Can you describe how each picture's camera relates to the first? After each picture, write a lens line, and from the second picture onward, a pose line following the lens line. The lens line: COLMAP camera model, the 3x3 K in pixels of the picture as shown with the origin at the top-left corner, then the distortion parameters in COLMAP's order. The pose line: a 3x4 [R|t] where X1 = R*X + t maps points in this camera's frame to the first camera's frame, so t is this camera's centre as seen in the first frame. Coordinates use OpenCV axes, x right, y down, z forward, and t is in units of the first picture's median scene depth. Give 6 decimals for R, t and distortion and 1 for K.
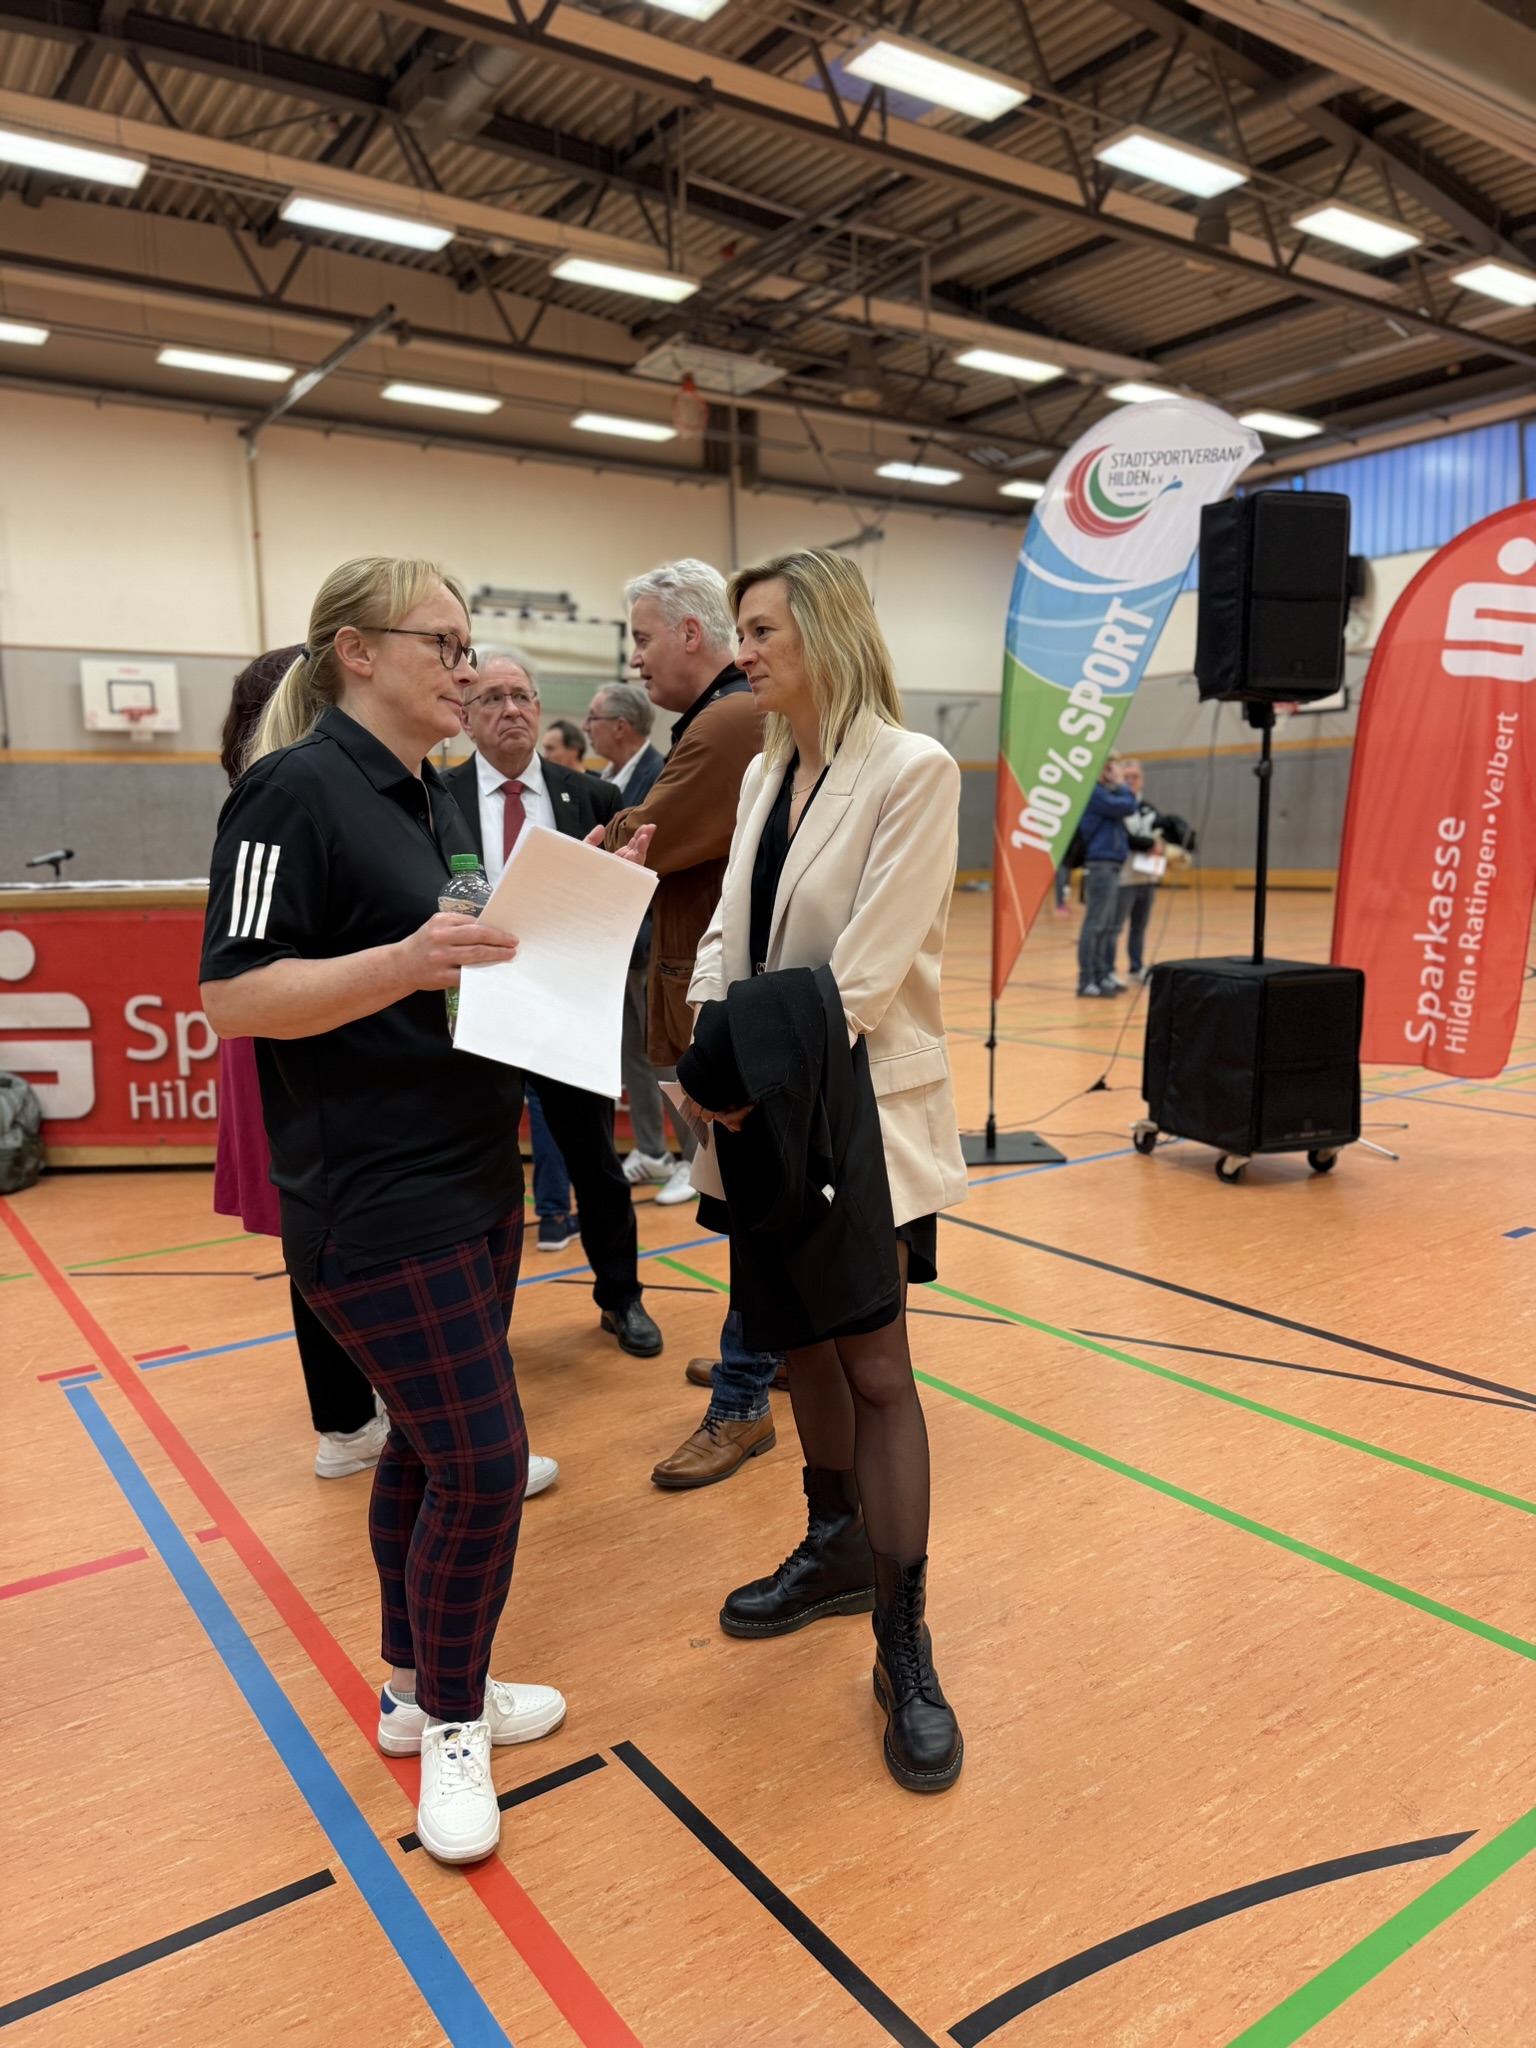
lens RADIAL K [[1452.0, 0, 765.1], [0, 1452.0, 1021.2], [0, 0, 1]] dist [0.043213, -0.068454]
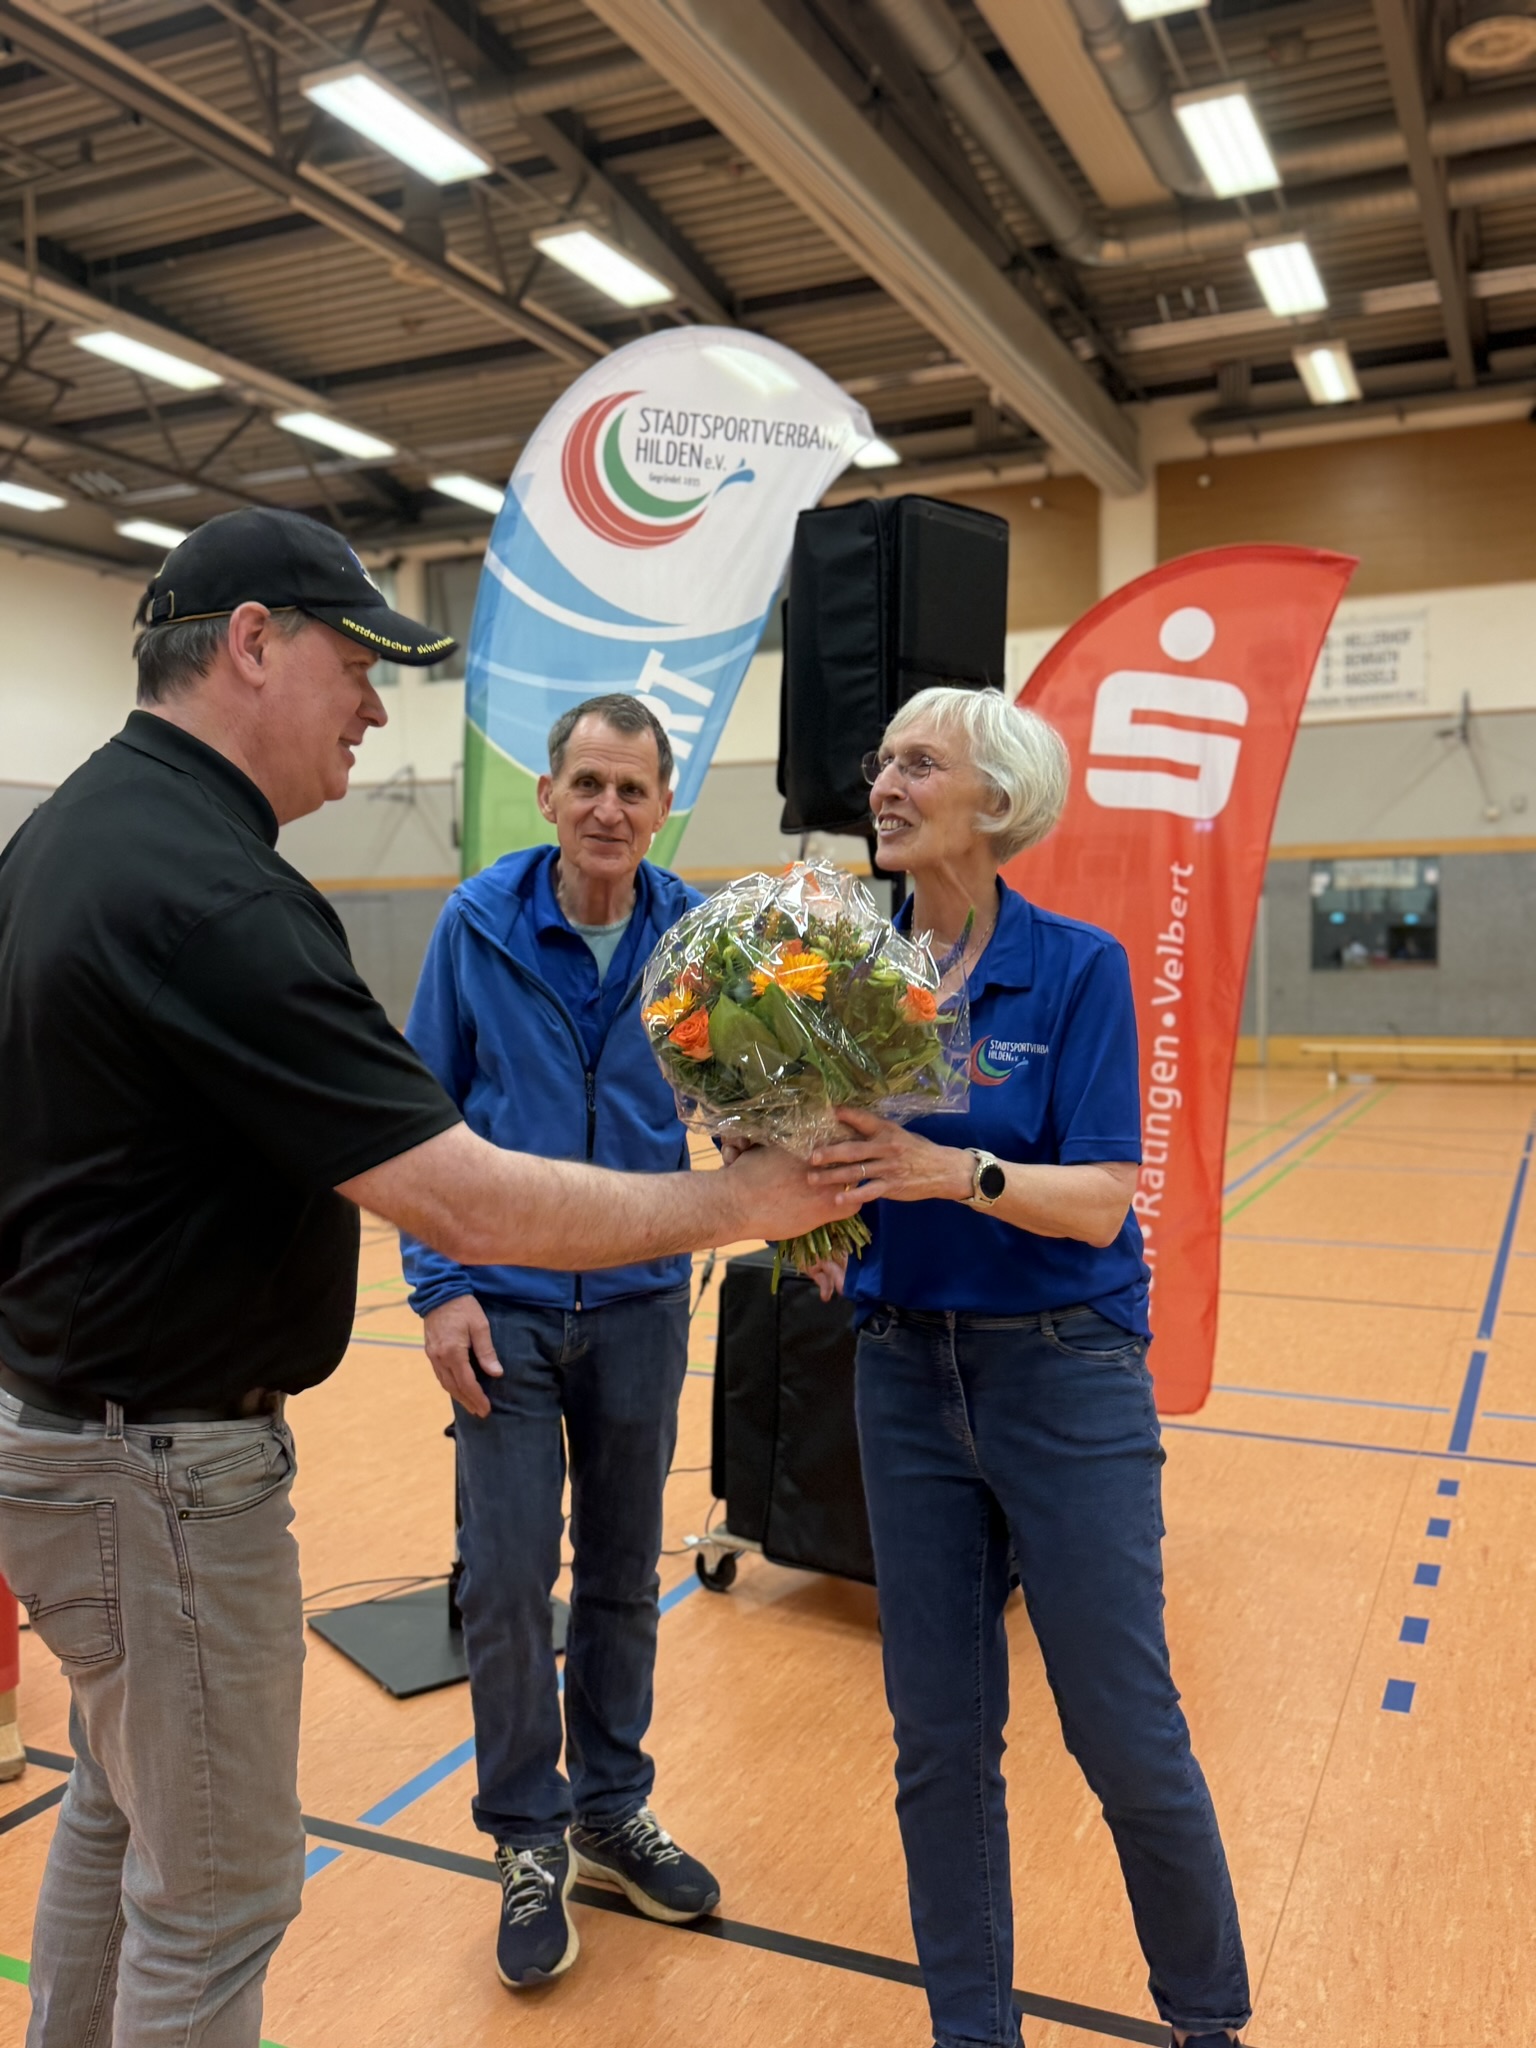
lens RADIAL K [[1767.7, 0, 768.0], [0, 1767.7, 1024.0], [0, 0, 1]] dist [0.009885, -0.006209]
pose [[0.863424, -0.011751, 0.504342, -0.076342], [0.060731, 0.994879, -0.080790, -0.075654], [-0.500810, 0.100385, 0.859716, 0.361621]]
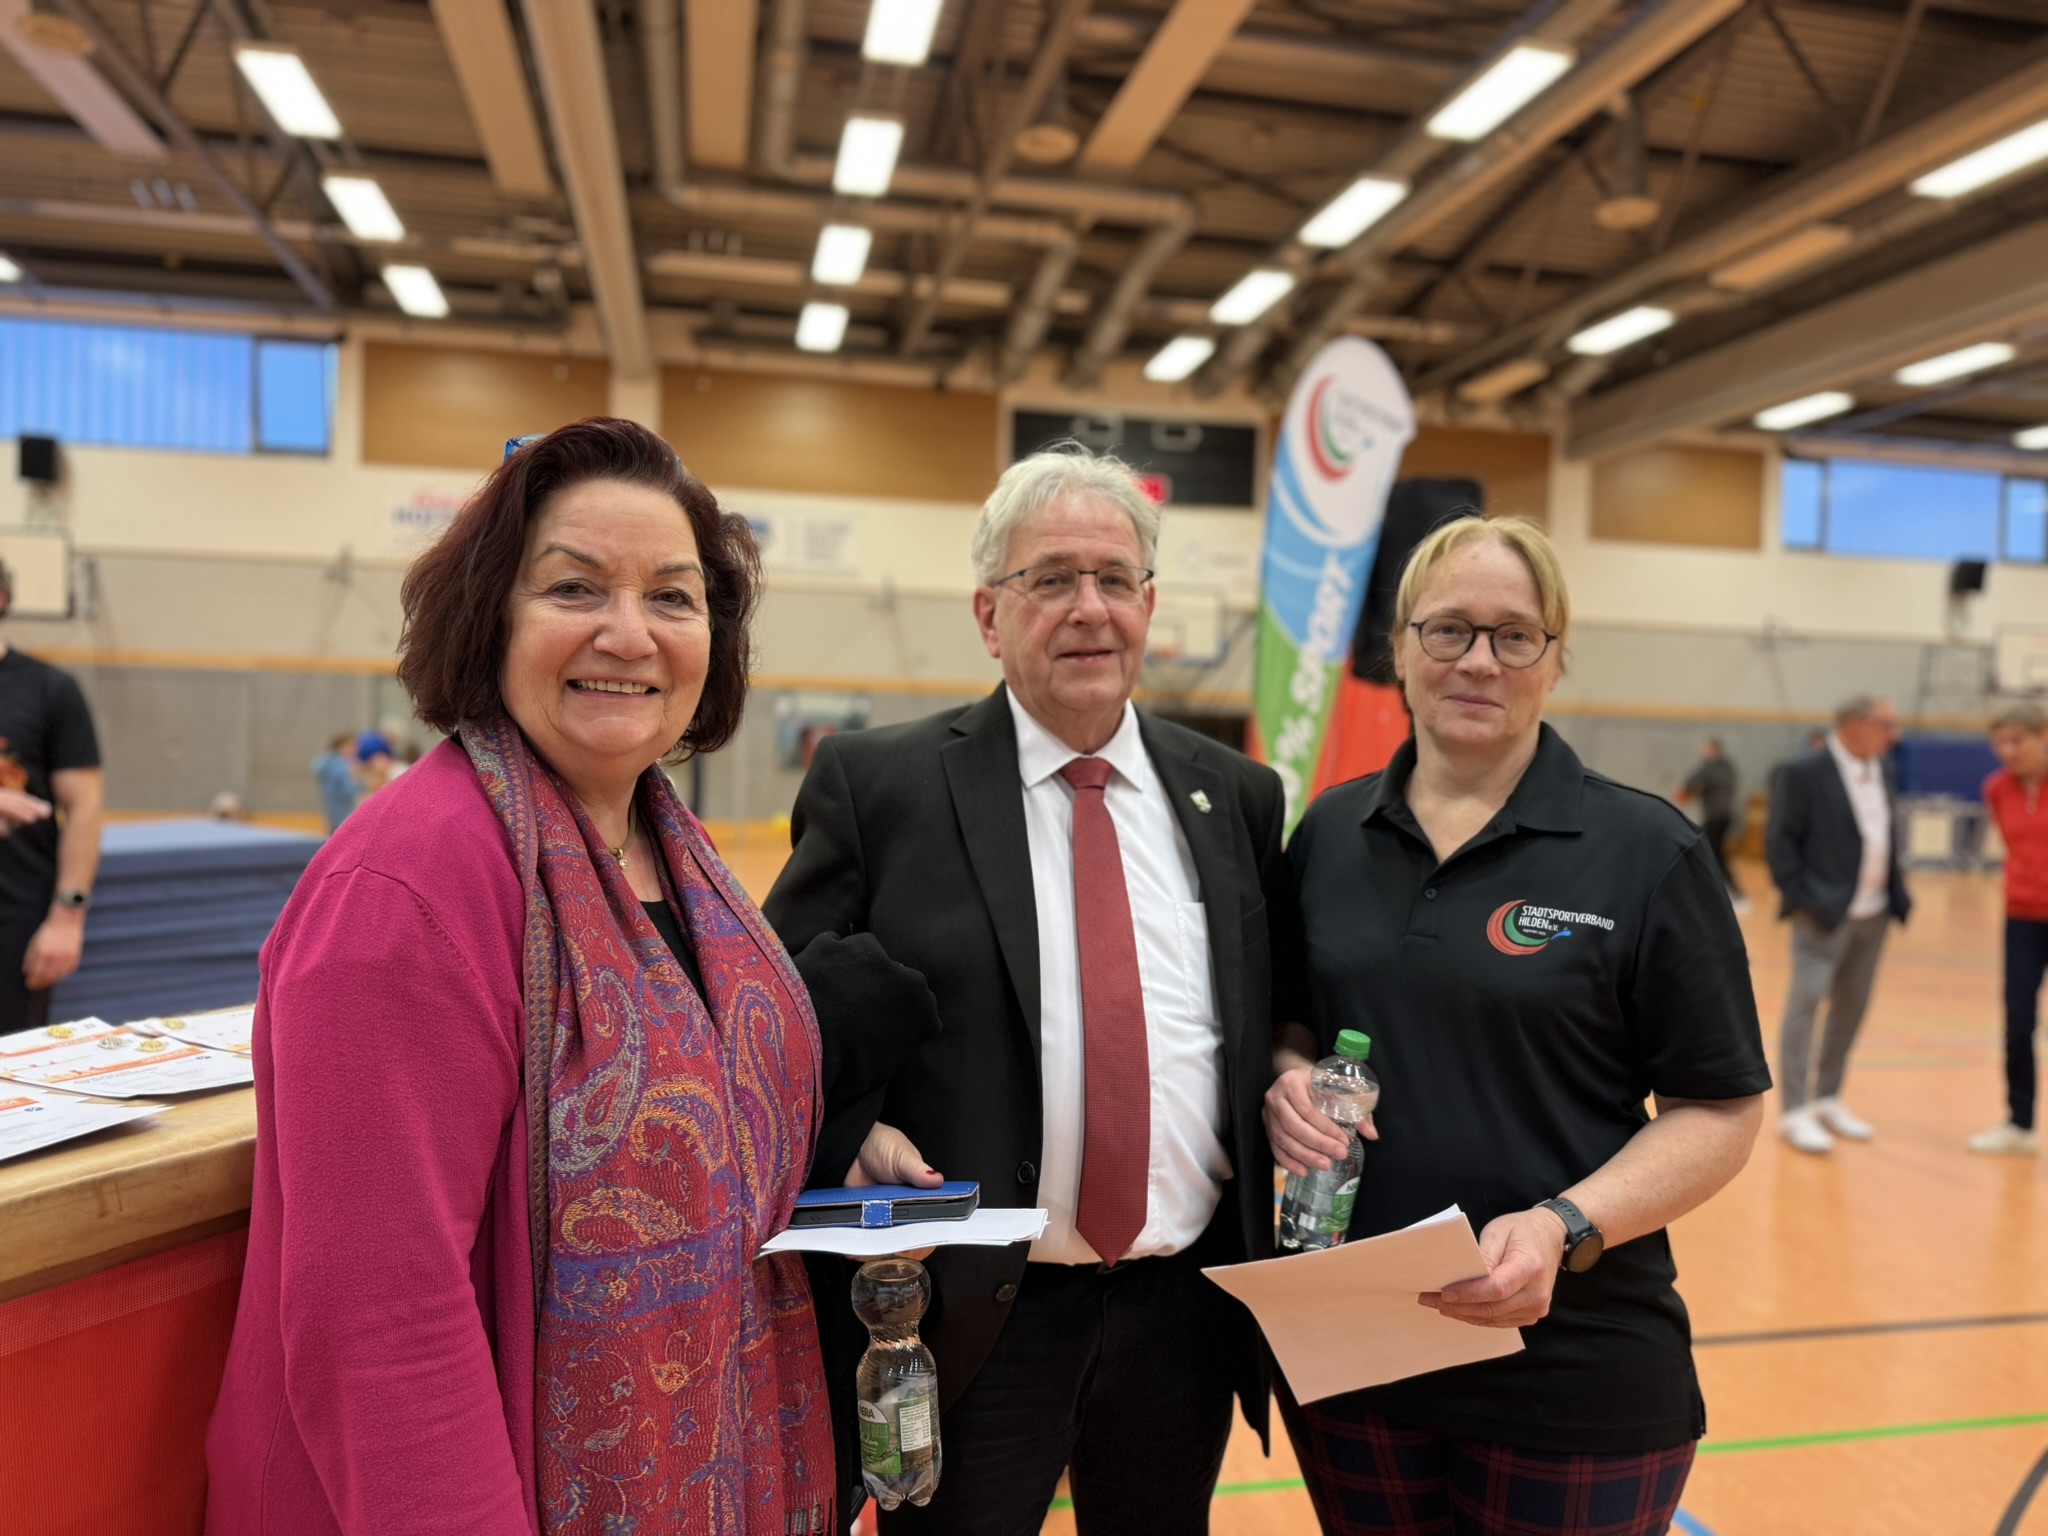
lens RADIAL K [[1452.0, 0, 1025.4], [0, 1452.0, 777.8], [0, 0, 1]] dist [0.043213, -0.068454]
pose [[0.395607, 0.021329, 0.918172, -0.582609], [0.084791, 0.994612, -0.059638, -0.116717], [-0.914498, 0.101446, 0.391667, 0.802844]]
